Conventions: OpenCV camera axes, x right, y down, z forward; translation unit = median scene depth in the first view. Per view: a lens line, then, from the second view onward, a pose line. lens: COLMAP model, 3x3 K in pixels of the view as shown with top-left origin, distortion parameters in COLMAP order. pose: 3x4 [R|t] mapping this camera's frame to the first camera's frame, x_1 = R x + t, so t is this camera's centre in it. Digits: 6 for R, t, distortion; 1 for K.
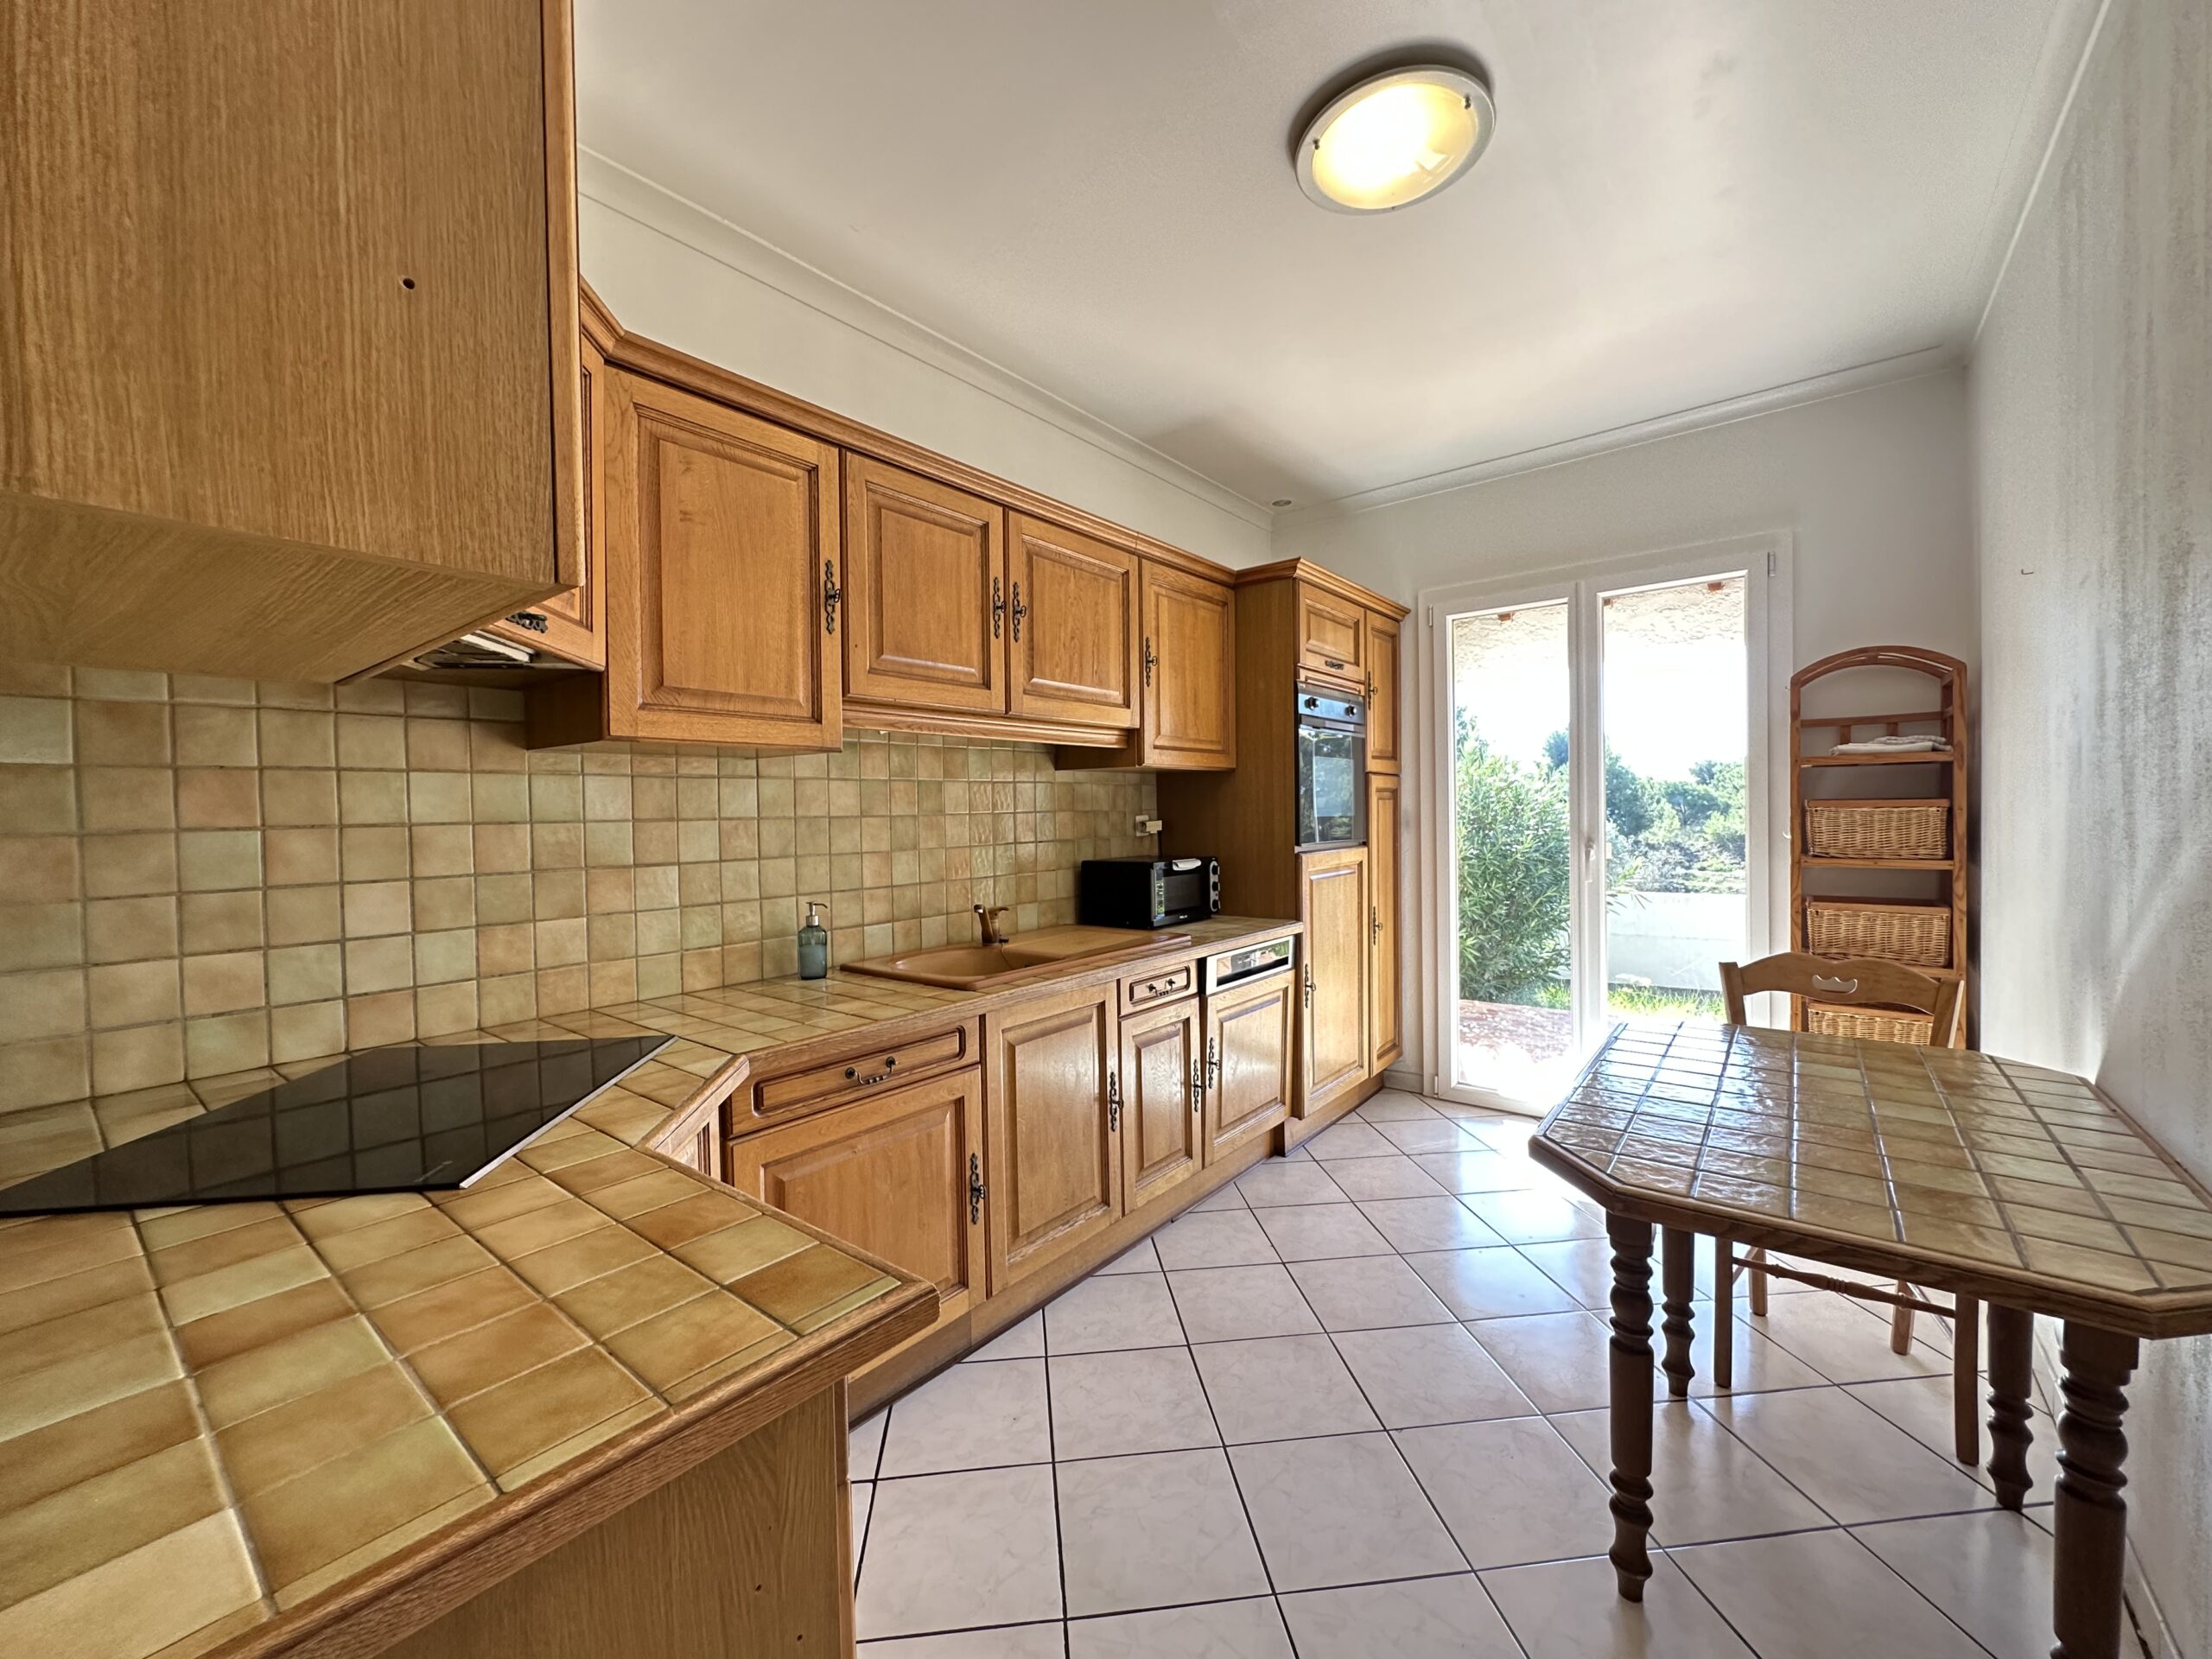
lens RADIAL K [[886.6, 0, 1105.6], [0, 886.6, 827.9], [0, 0, 1]] dist [0.000694, 0.000511]
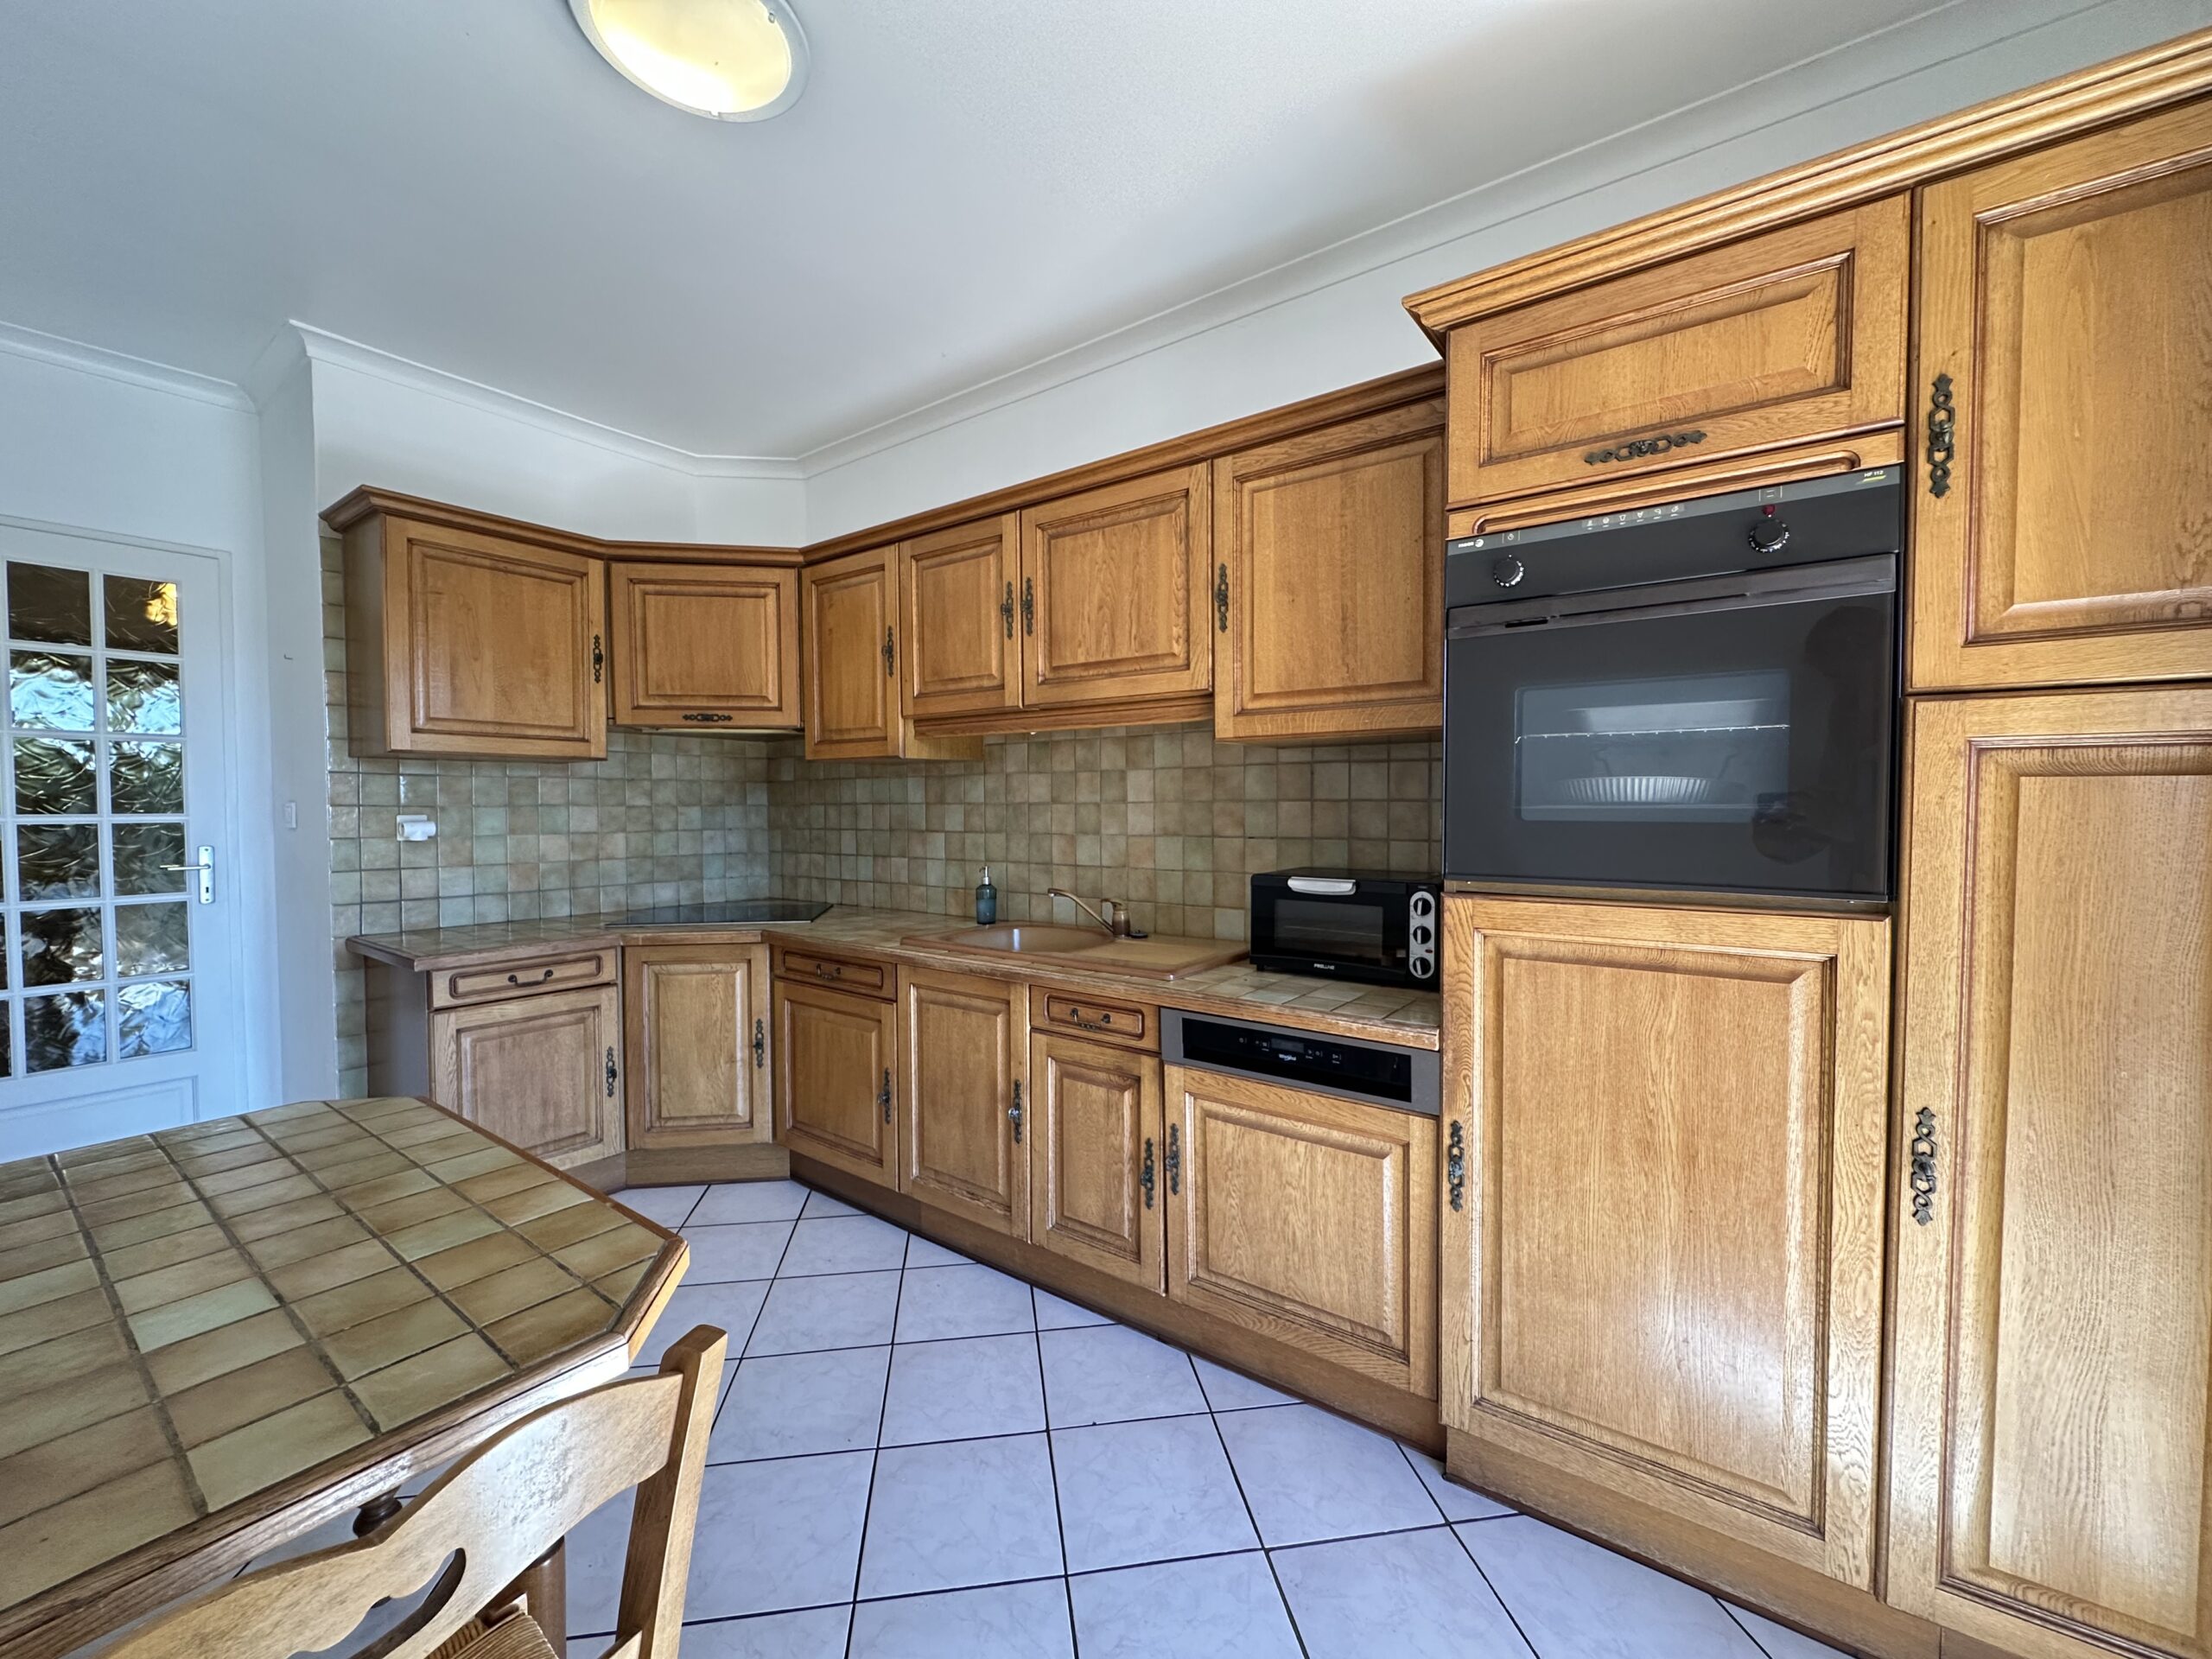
lens RADIAL K [[886.6, 0, 1106.7], [0, 886.6, 832.1], [0, 0, 1]] dist [0.000694, 0.000511]
pose [[0.033603, 0.048622, -0.998252, 0.899060], [-0.014946, 0.998729, 0.048142, -0.031960], [0.999324, 0.013302, 0.034287, 1.014244]]
